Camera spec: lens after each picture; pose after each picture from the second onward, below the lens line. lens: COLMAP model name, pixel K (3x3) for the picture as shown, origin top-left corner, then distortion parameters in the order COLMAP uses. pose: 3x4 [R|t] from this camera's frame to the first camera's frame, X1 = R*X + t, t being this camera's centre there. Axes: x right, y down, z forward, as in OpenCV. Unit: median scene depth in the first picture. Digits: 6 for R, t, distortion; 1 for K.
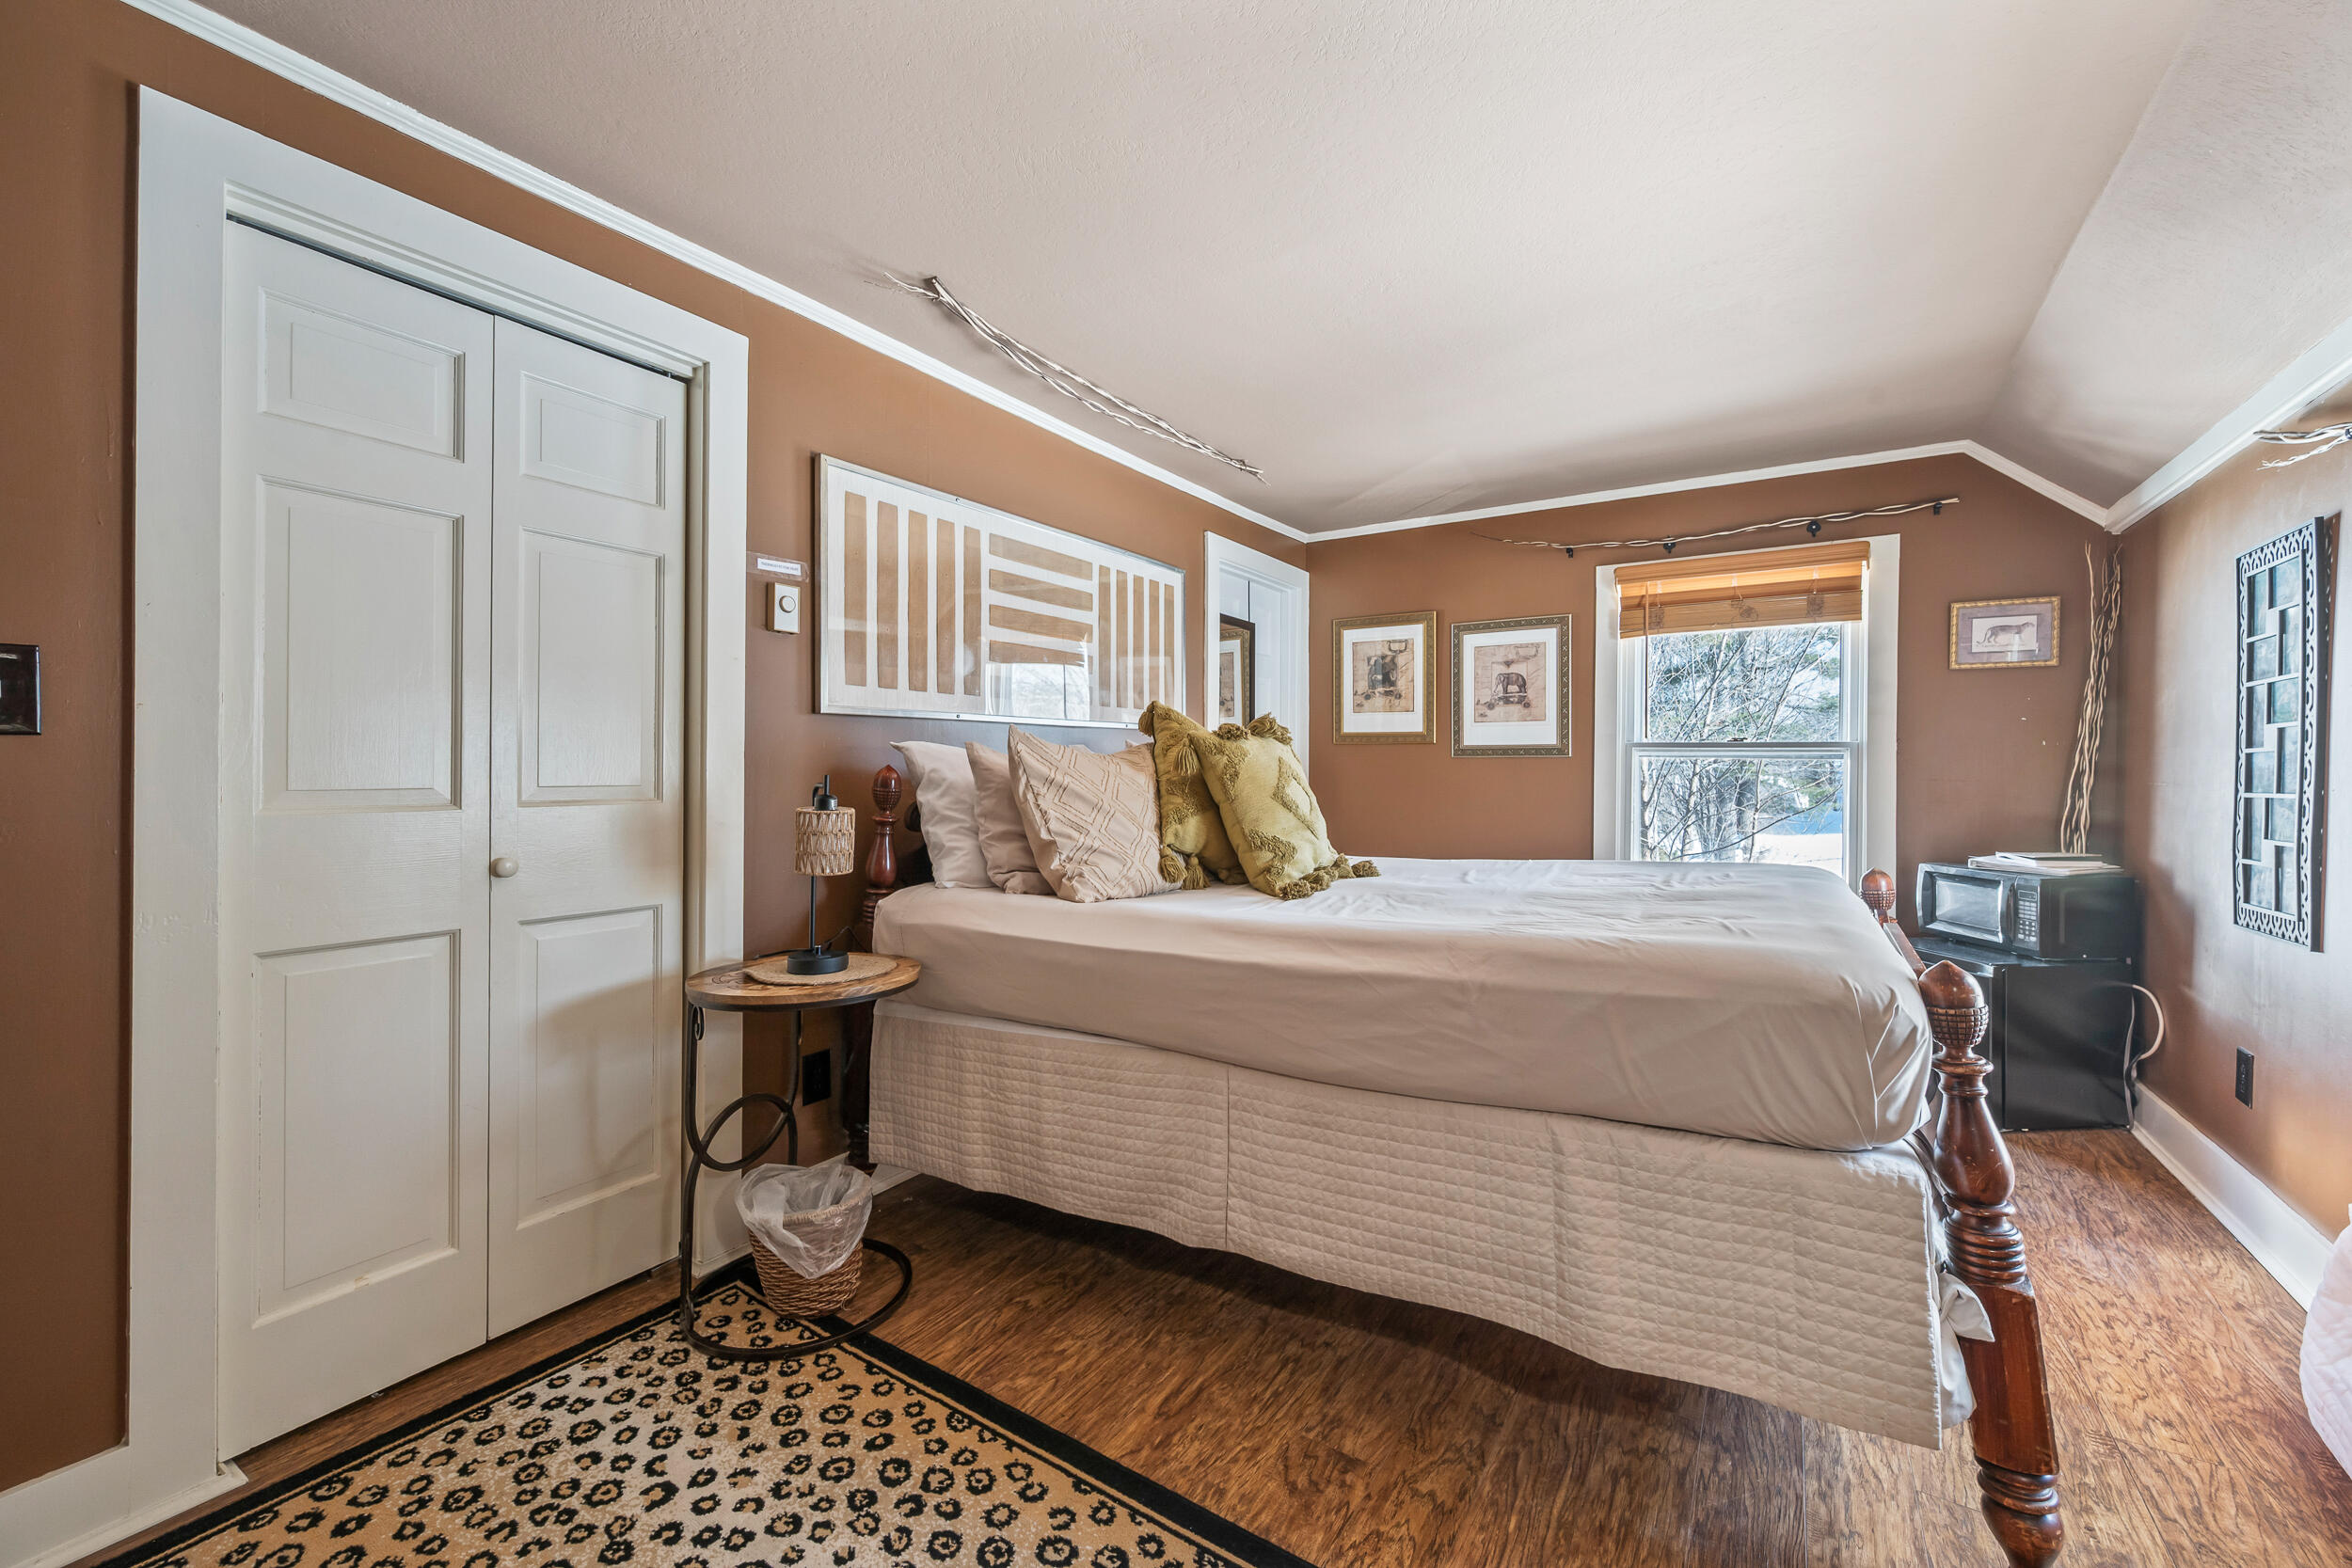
lens RADIAL K [[928.3, 0, 1175.4], [0, 928.3, 767.5], [0, 0, 1]] dist [-0.000138, 0.000256]
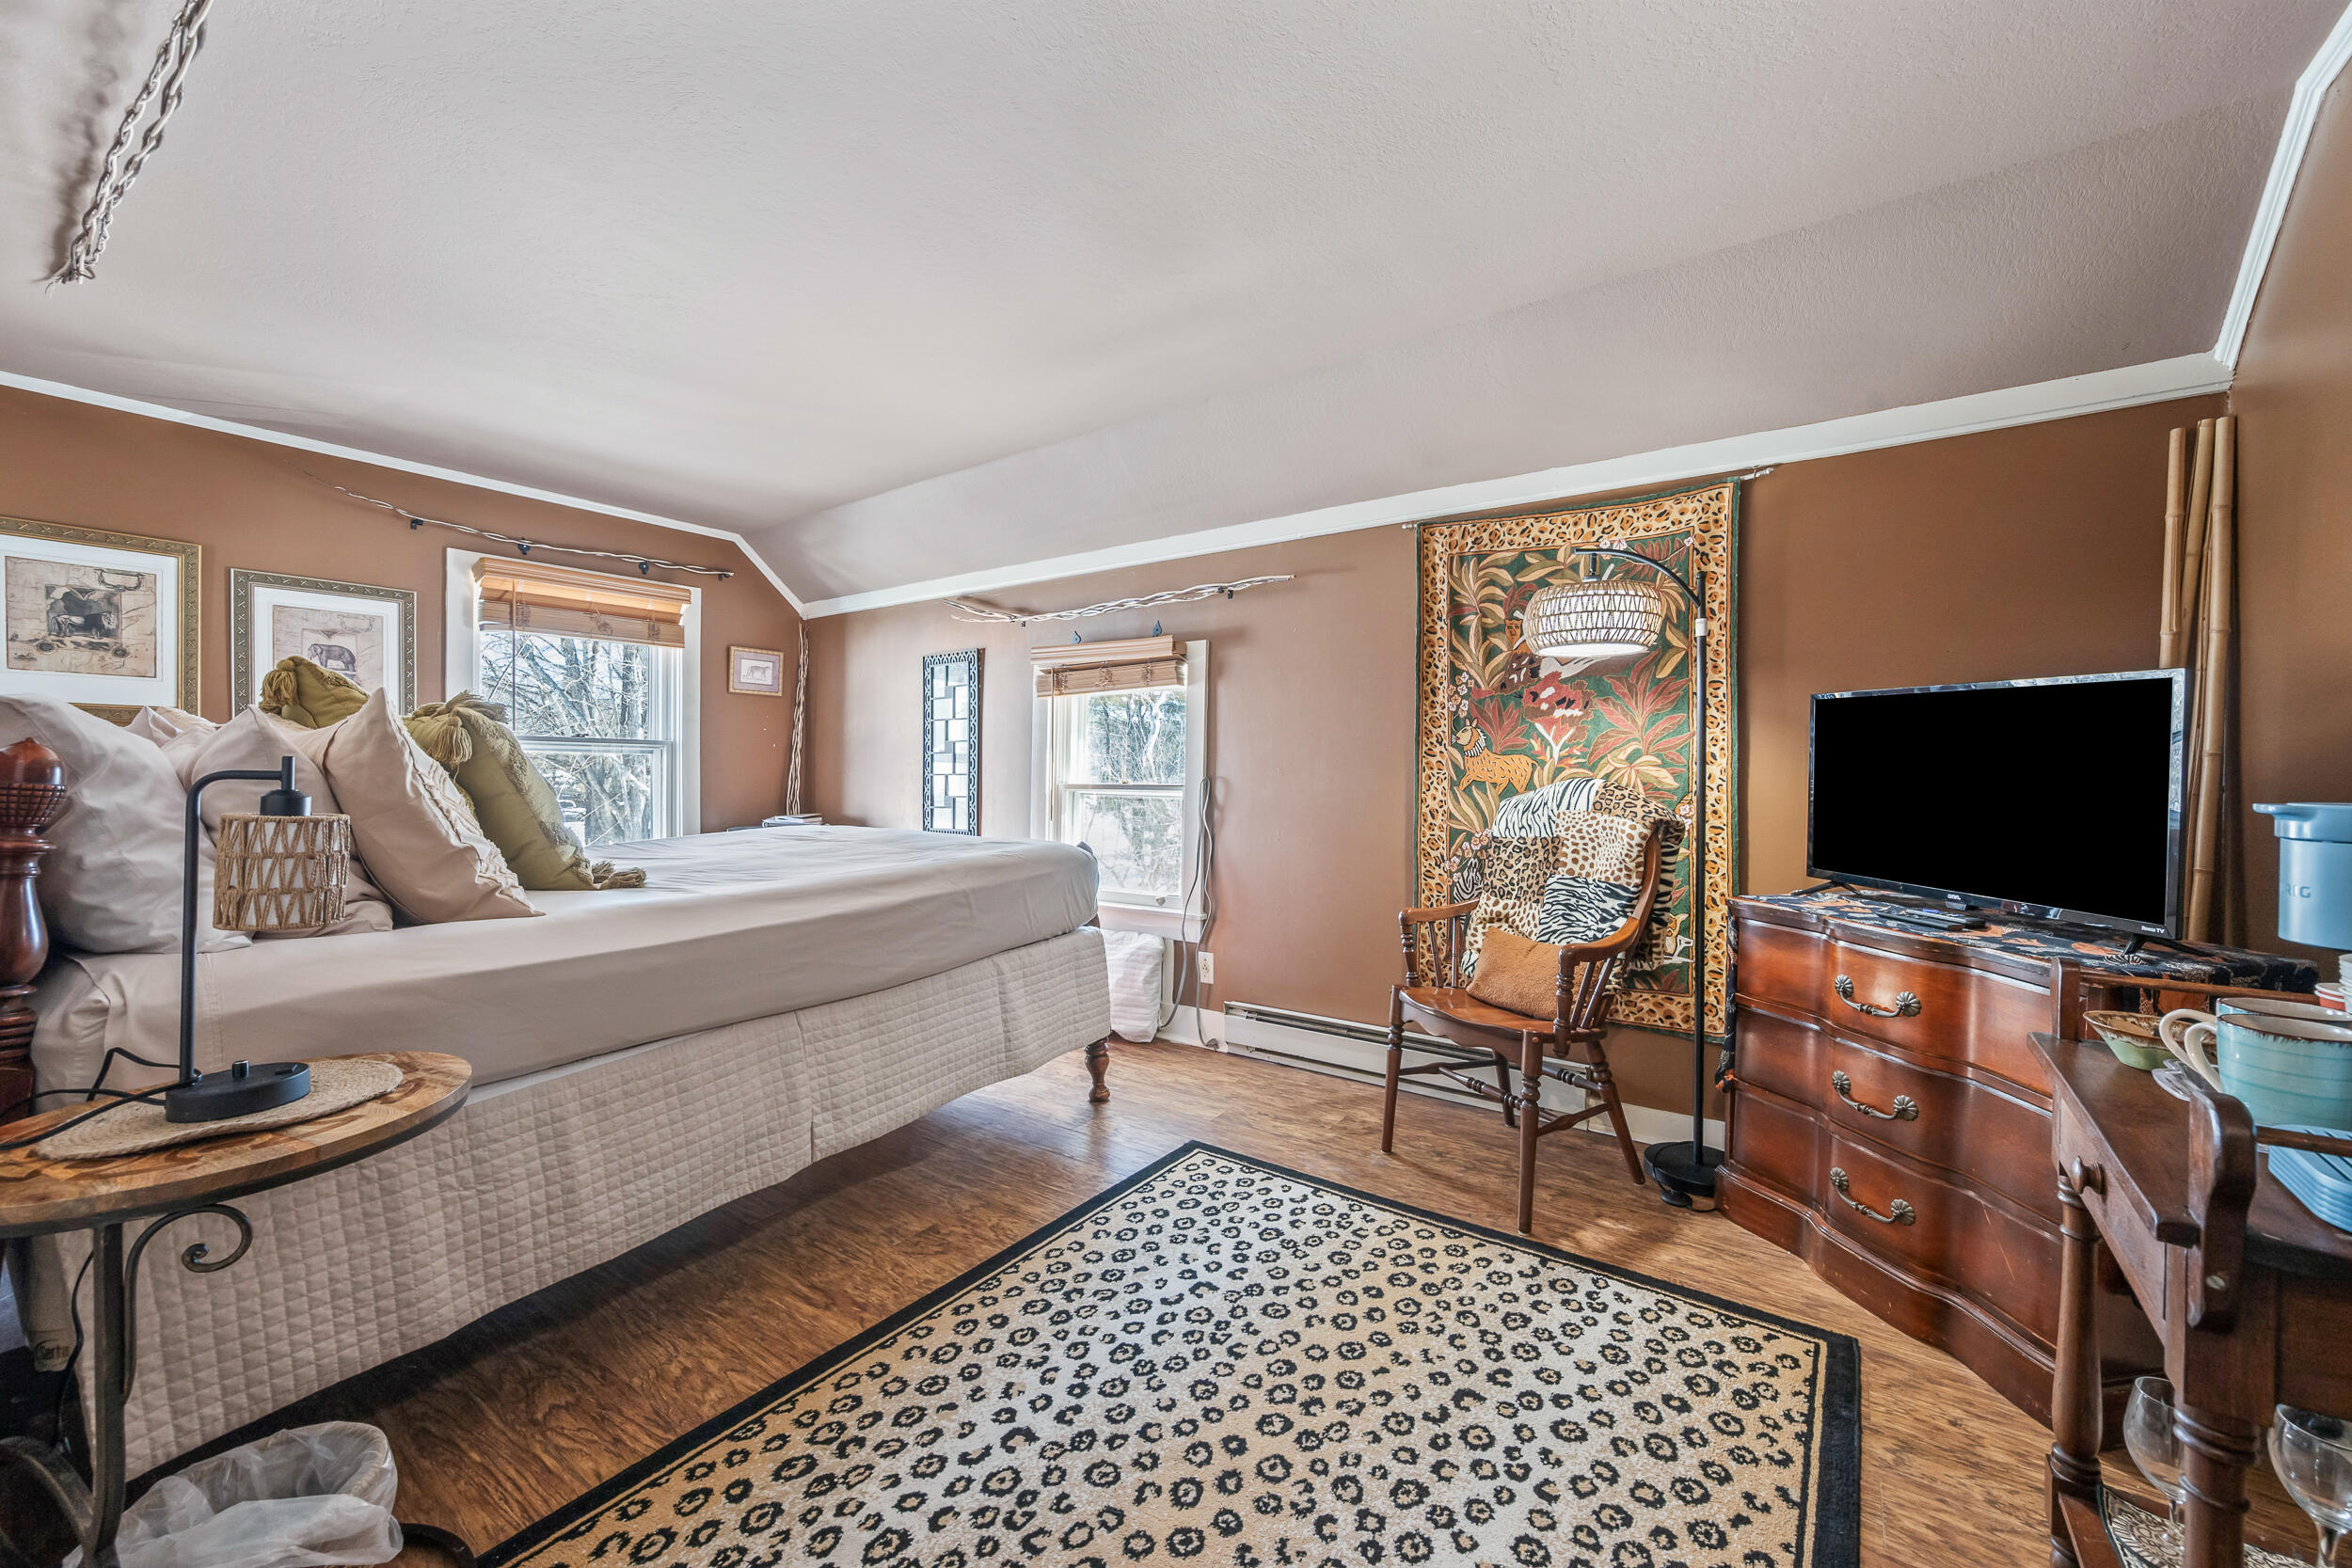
lens RADIAL K [[928.3, 0, 1177.2], [0, 928.3, 784.5], [0, 0, 1]] dist [-0.000138, 0.000256]
pose [[0.037974, -0.019794, 0.999083, -0.570984], [-0.002974, 0.999797, 0.019922, 0.006741], [-0.999274, -0.003728, 0.037907, 0.255574]]
